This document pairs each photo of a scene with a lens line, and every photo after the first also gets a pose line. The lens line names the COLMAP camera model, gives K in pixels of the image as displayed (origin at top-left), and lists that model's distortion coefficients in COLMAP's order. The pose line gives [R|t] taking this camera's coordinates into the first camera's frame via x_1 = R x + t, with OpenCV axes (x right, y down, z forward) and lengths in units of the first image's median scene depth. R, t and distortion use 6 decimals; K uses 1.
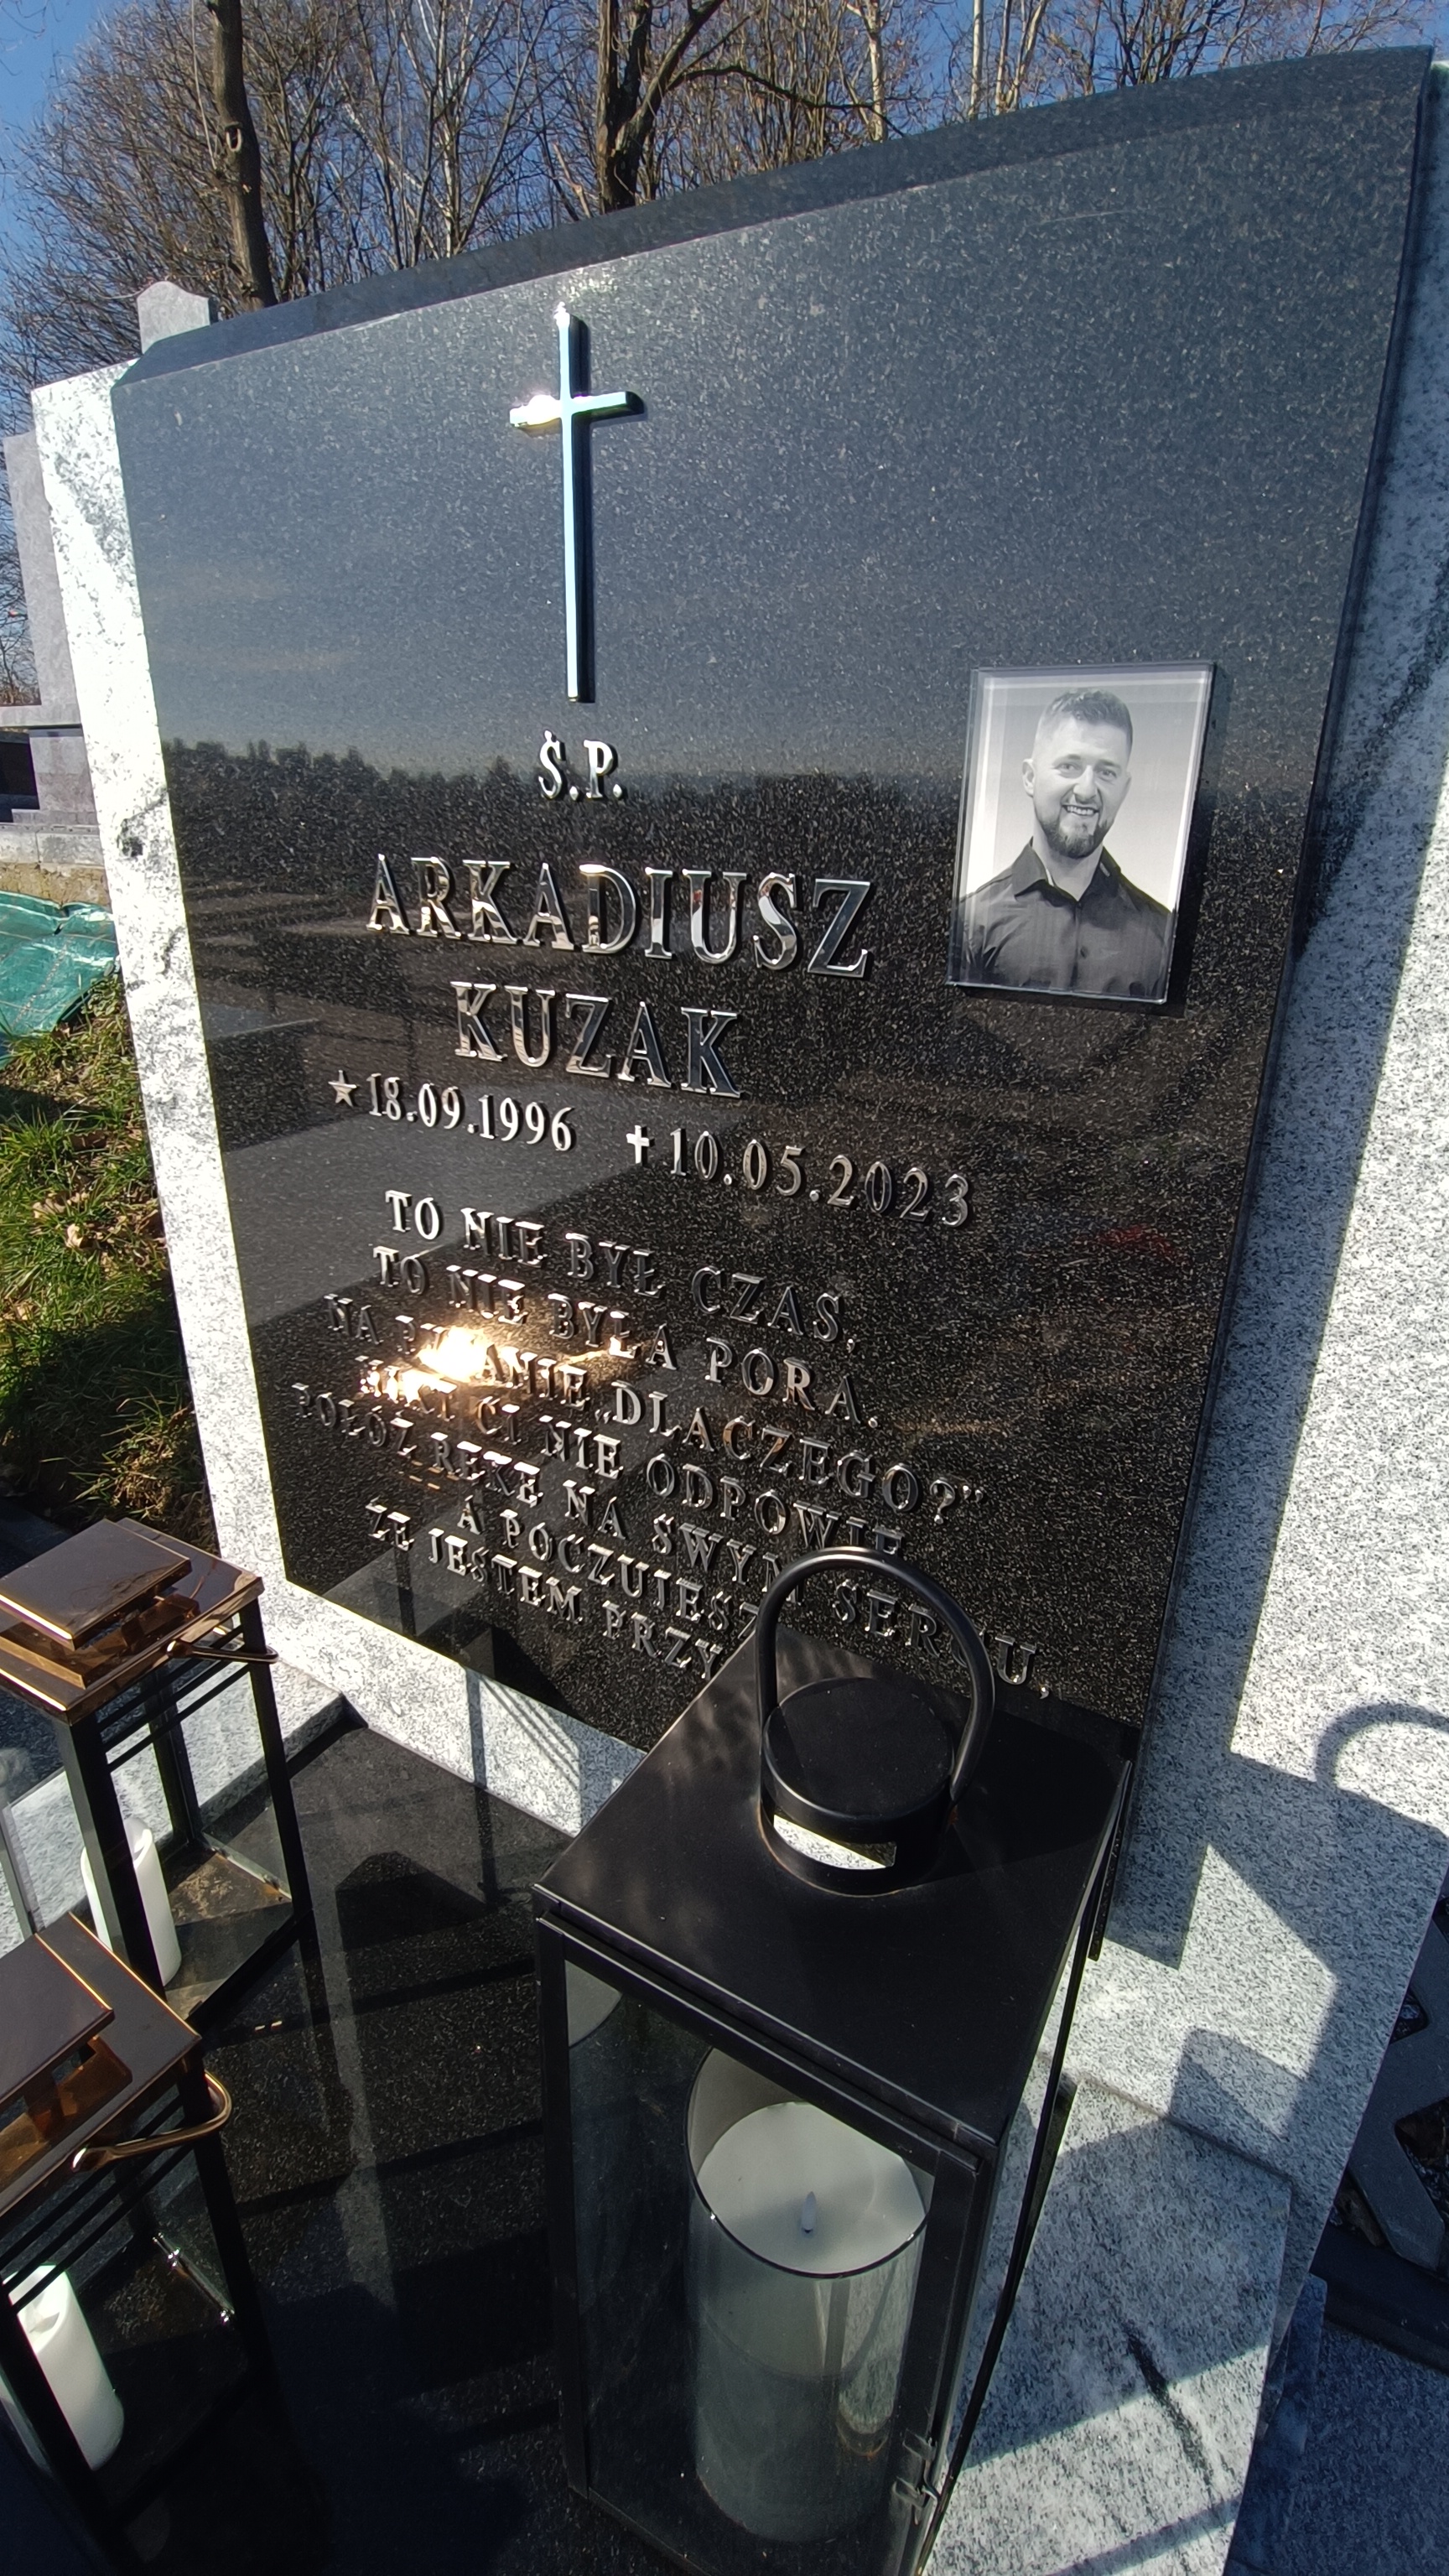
lens RADIAL K [[1175.7, 0, 724.8], [0, 1175.7, 1275.3], [0, 0, 1]] dist [-0.003998, -0.018437]
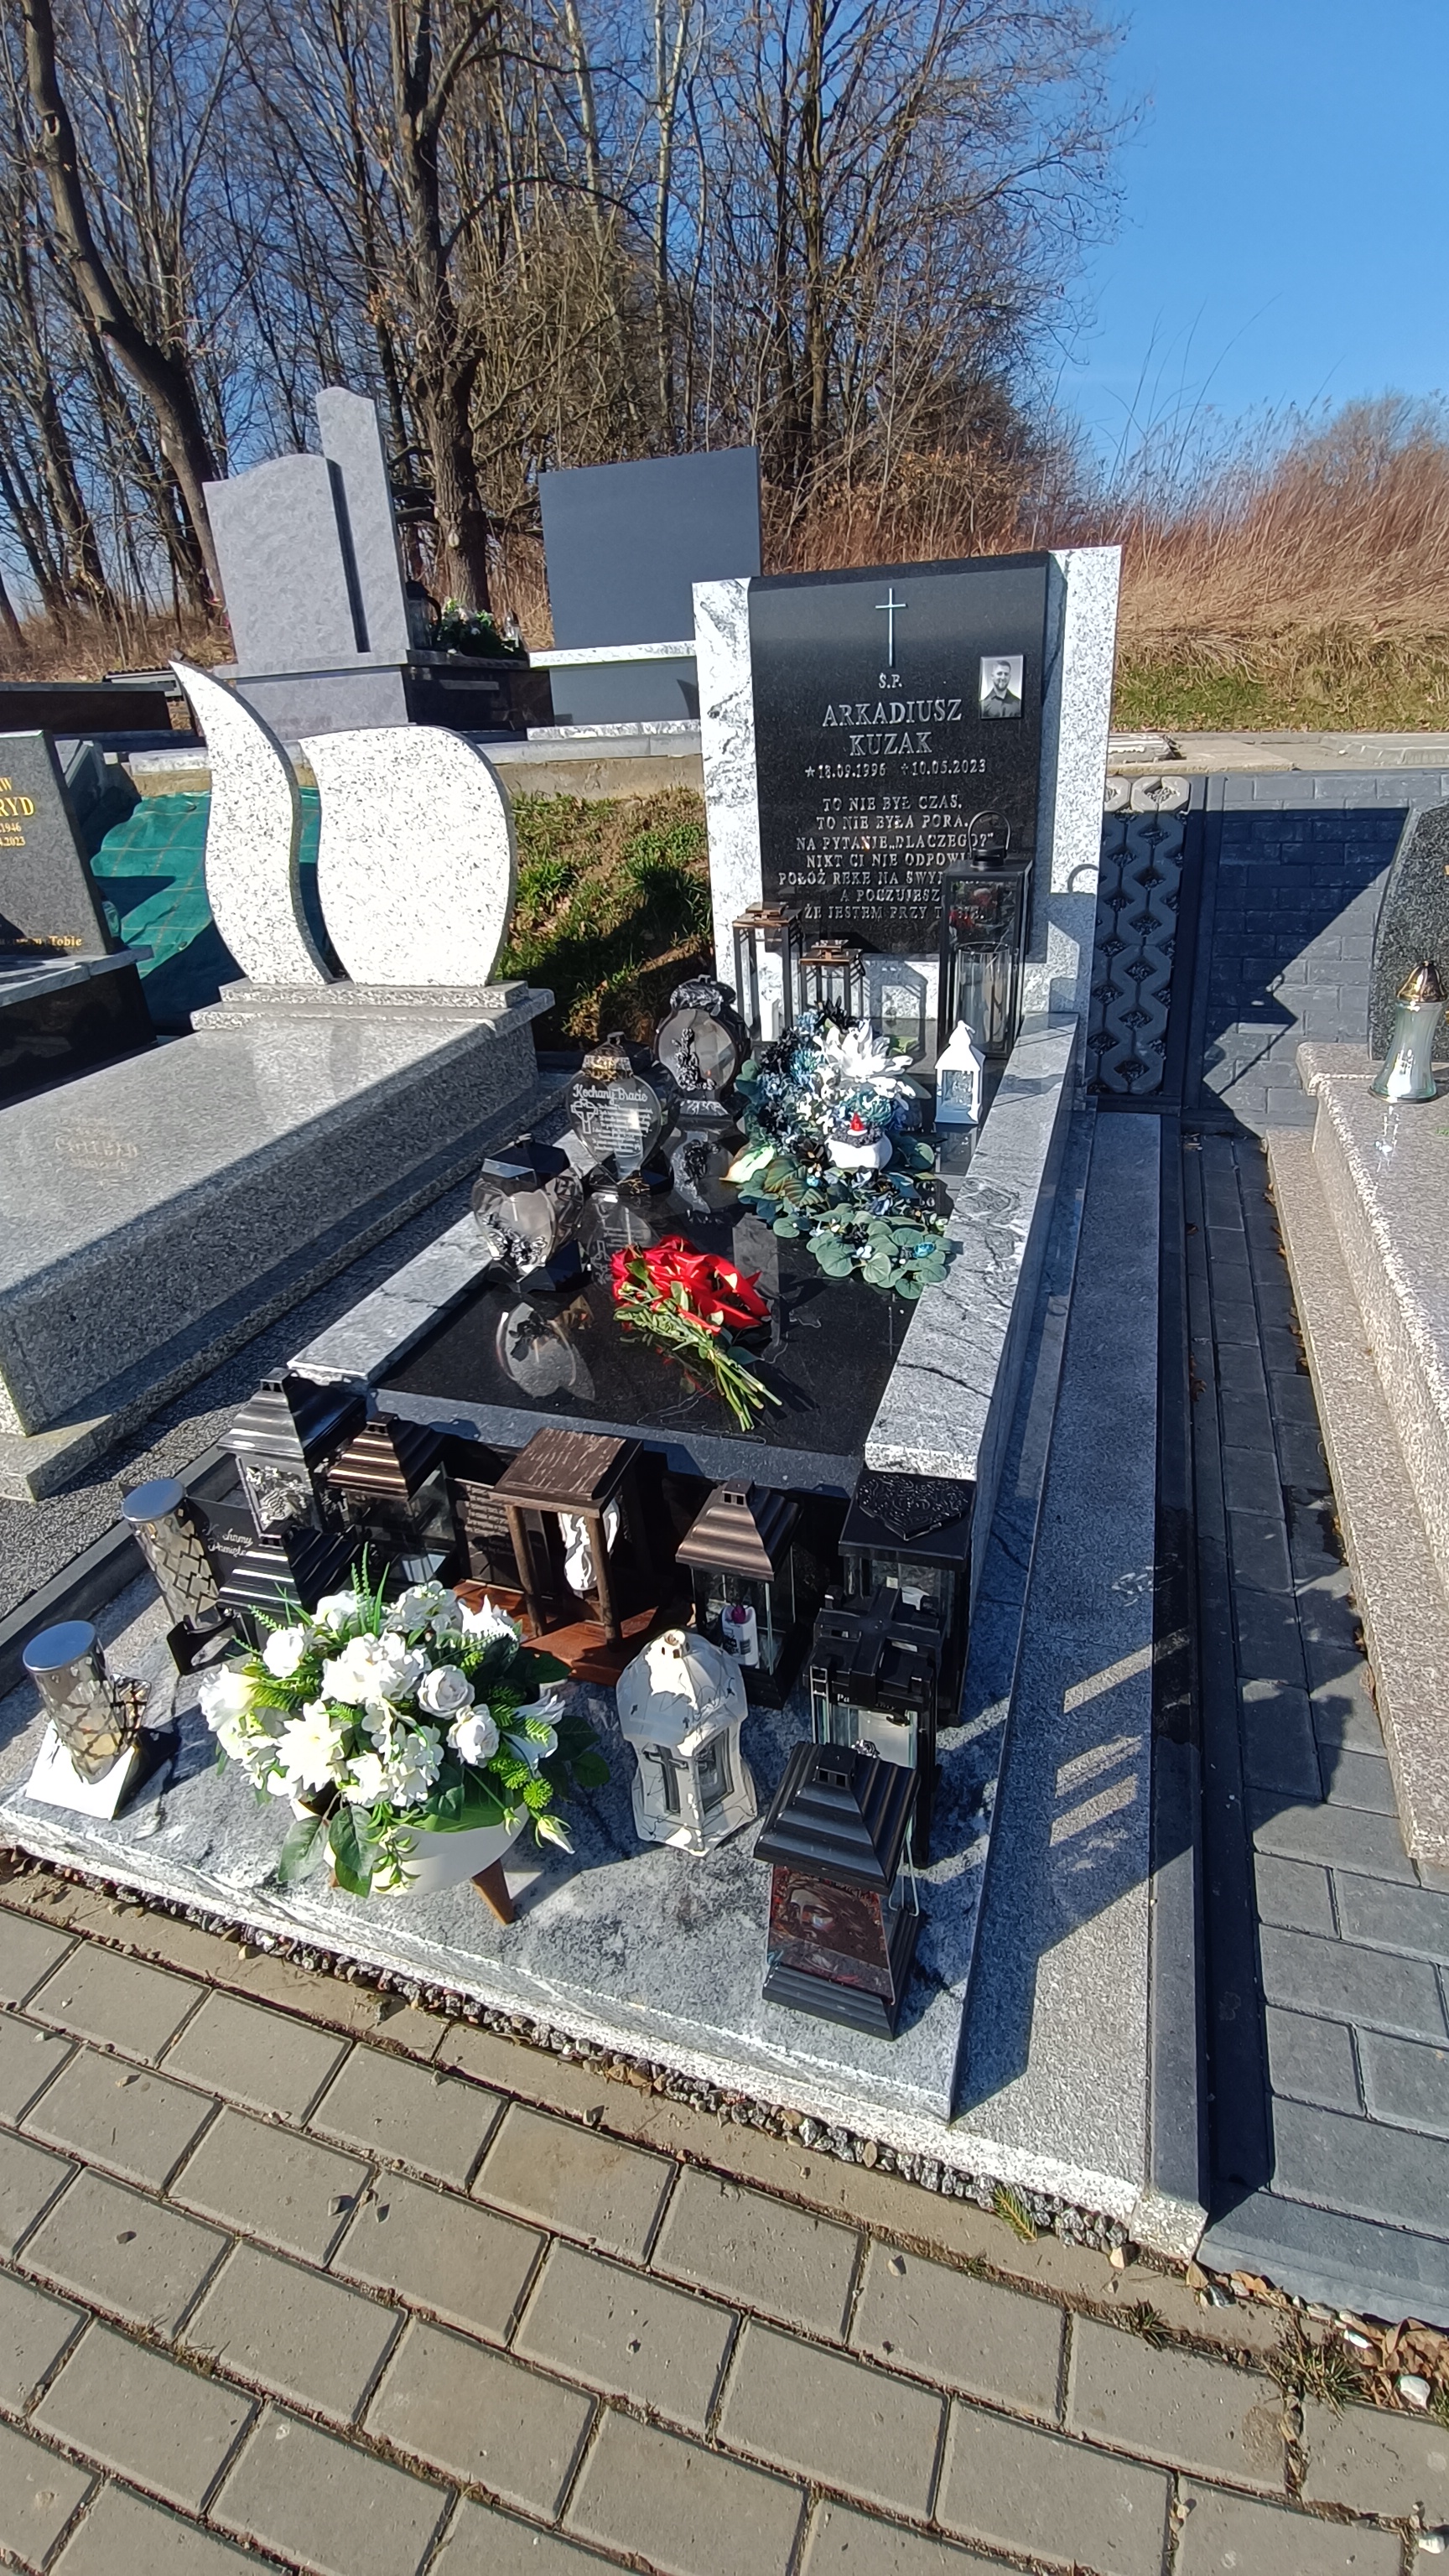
lens RADIAL K [[1175.7, 0, 724.8], [0, 1175.7, 1275.3], [0, 0, 1]] dist [-0.003998, -0.018437]
pose [[0.976080, -0.163247, 0.143590, -1.136991], [0.150151, 0.983813, 0.097810, 0.829301], [-0.157232, -0.073910, 0.984792, -2.272901]]
